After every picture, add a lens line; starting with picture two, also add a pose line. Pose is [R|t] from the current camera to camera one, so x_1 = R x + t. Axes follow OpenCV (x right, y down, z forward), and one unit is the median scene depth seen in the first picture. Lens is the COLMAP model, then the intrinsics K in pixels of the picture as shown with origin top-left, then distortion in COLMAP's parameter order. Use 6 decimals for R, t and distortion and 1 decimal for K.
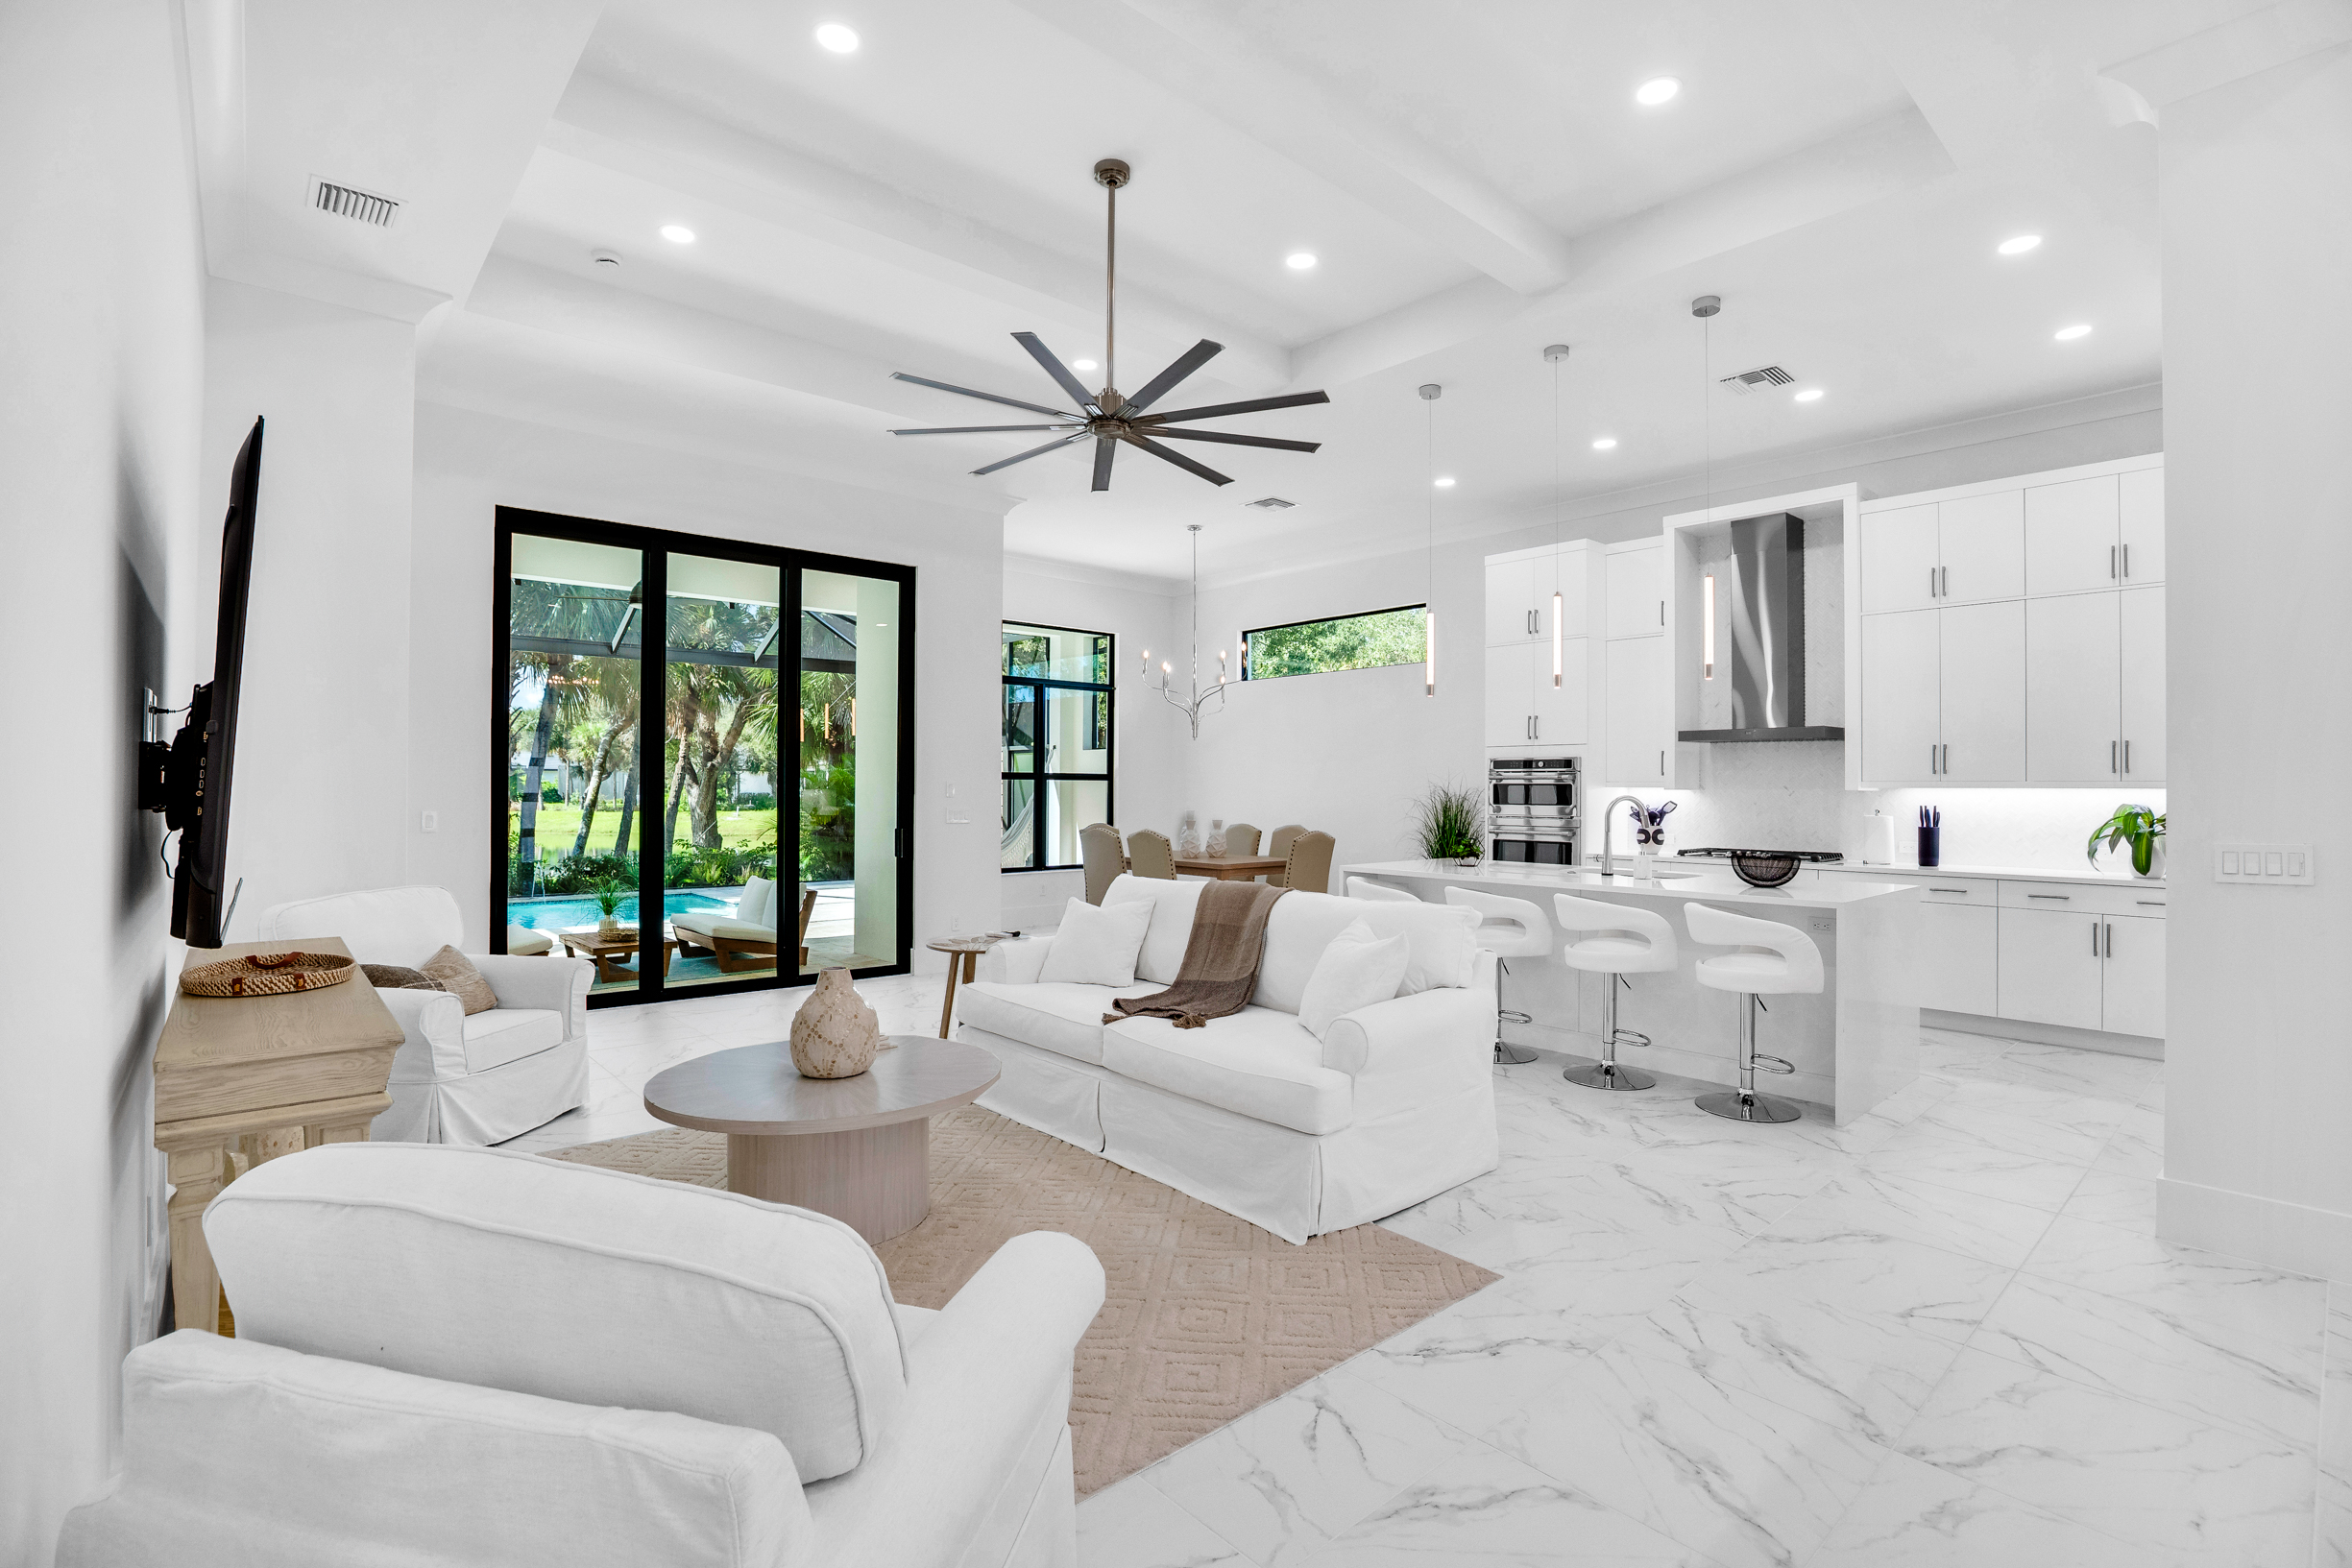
lens RADIAL K [[1078.5, 0, 1185.3], [0, 1078.5, 779.7], [0, 0, 1]] dist [-0.046348, 0.014142]
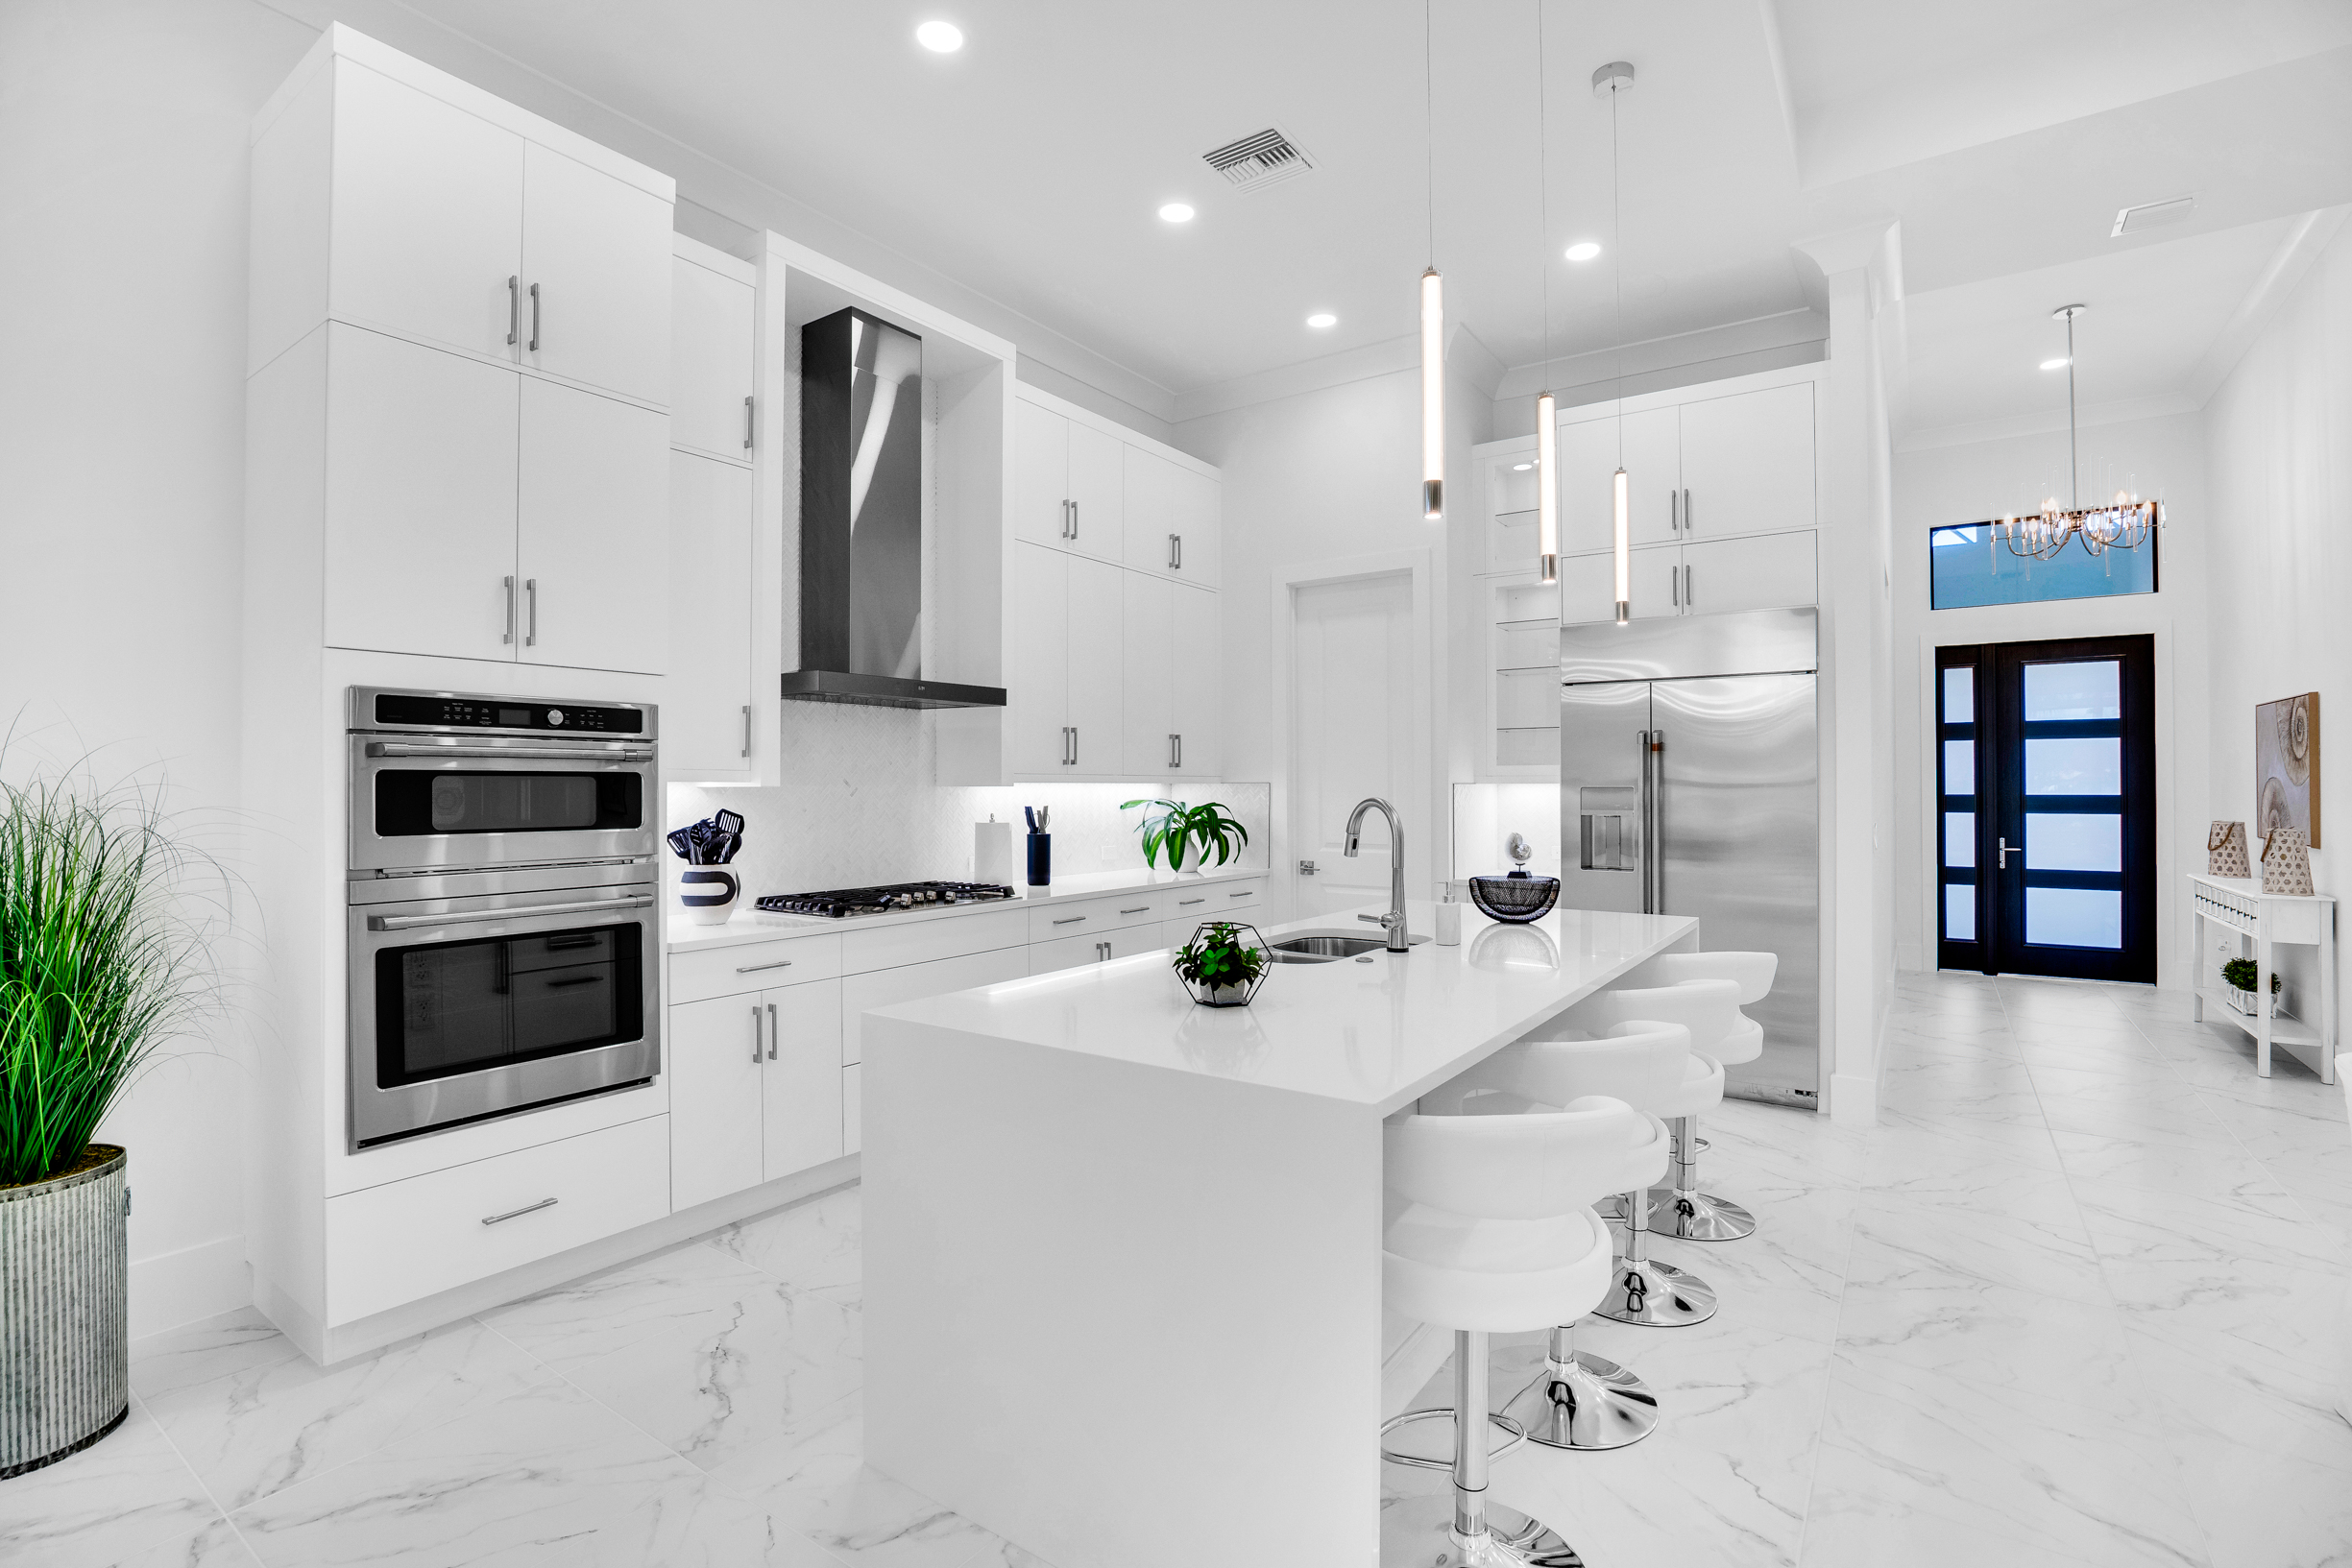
lens RADIAL K [[1078.5, 0, 1185.3], [0, 1078.5, 779.7], [0, 0, 1]] dist [-0.046348, 0.014142]
pose [[-0.231192, 0.001988, 0.972906, -0.074247], [-0.007301, 0.999966, -0.003778, 0.007152], [-0.972881, -0.007977, -0.231169, 0.999494]]
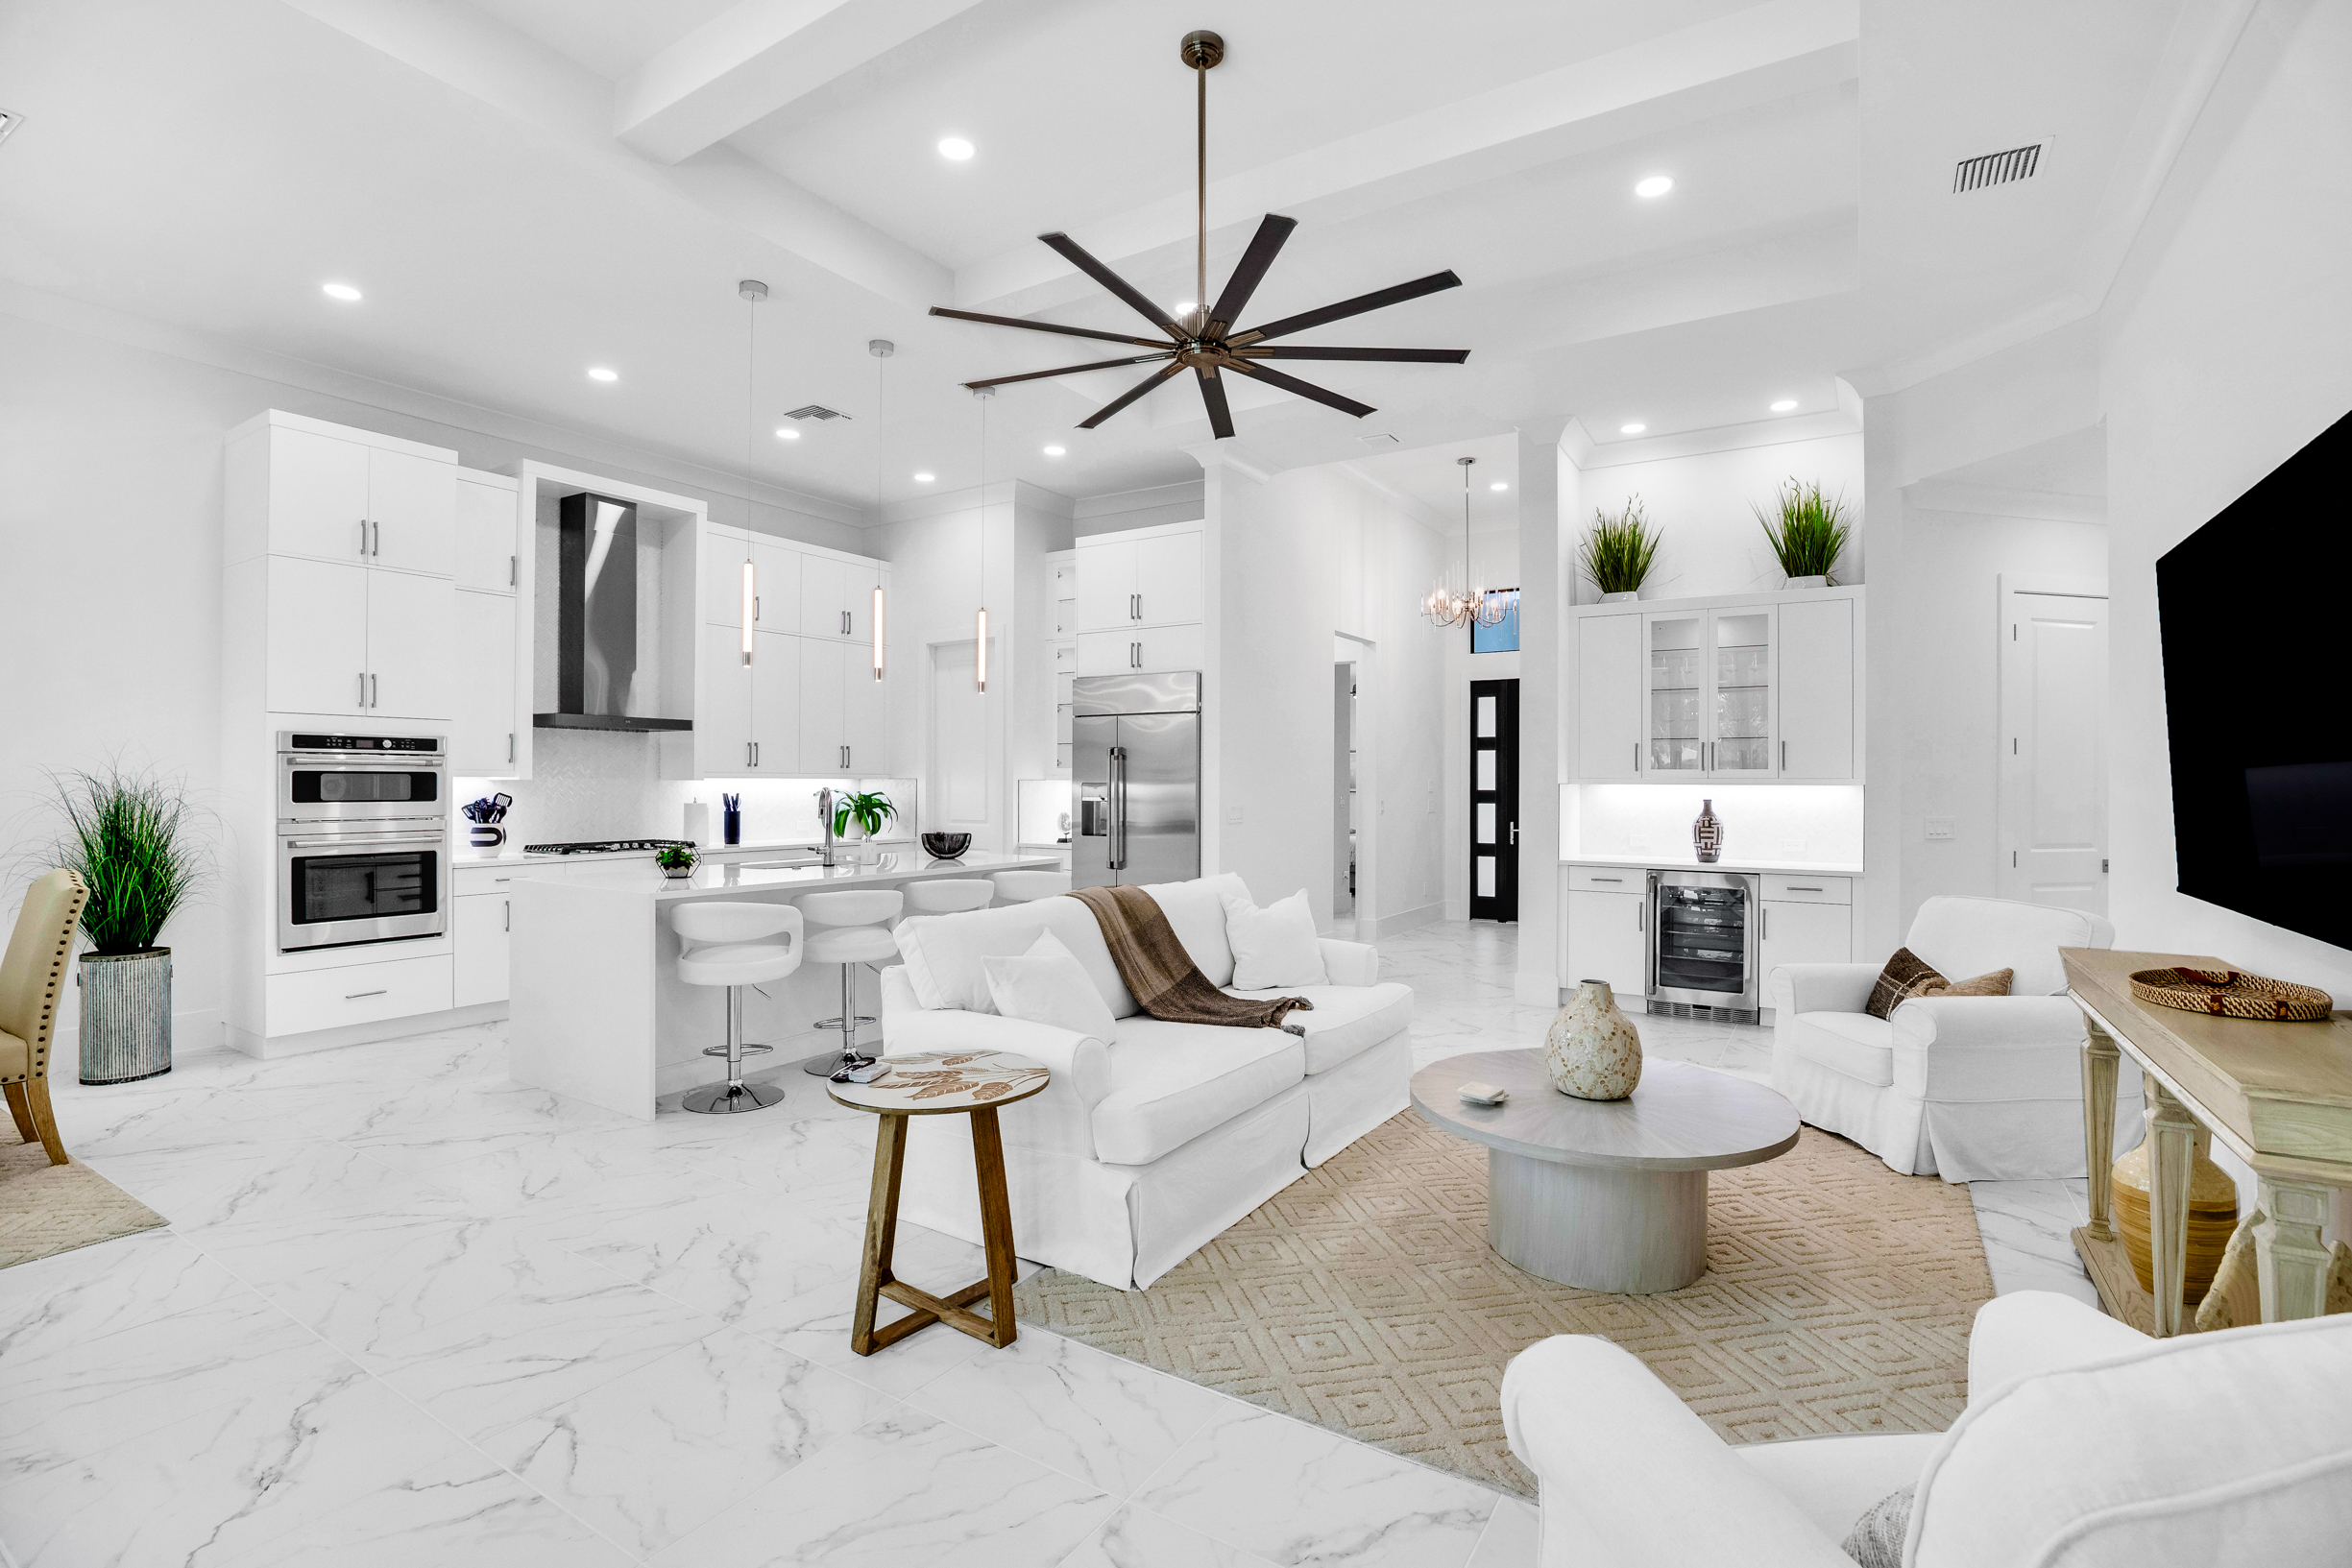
lens RADIAL K [[1078.5, 0, 1185.3], [0, 1078.5, 779.7], [0, 0, 1]] dist [-0.046348, 0.014142]
pose [[-0.277879, -0.004567, 0.960605, -0.549933], [-0.012802, 0.999917, 0.001050, 0.001877], [-0.960531, -0.012006, -0.277914, 0.784604]]
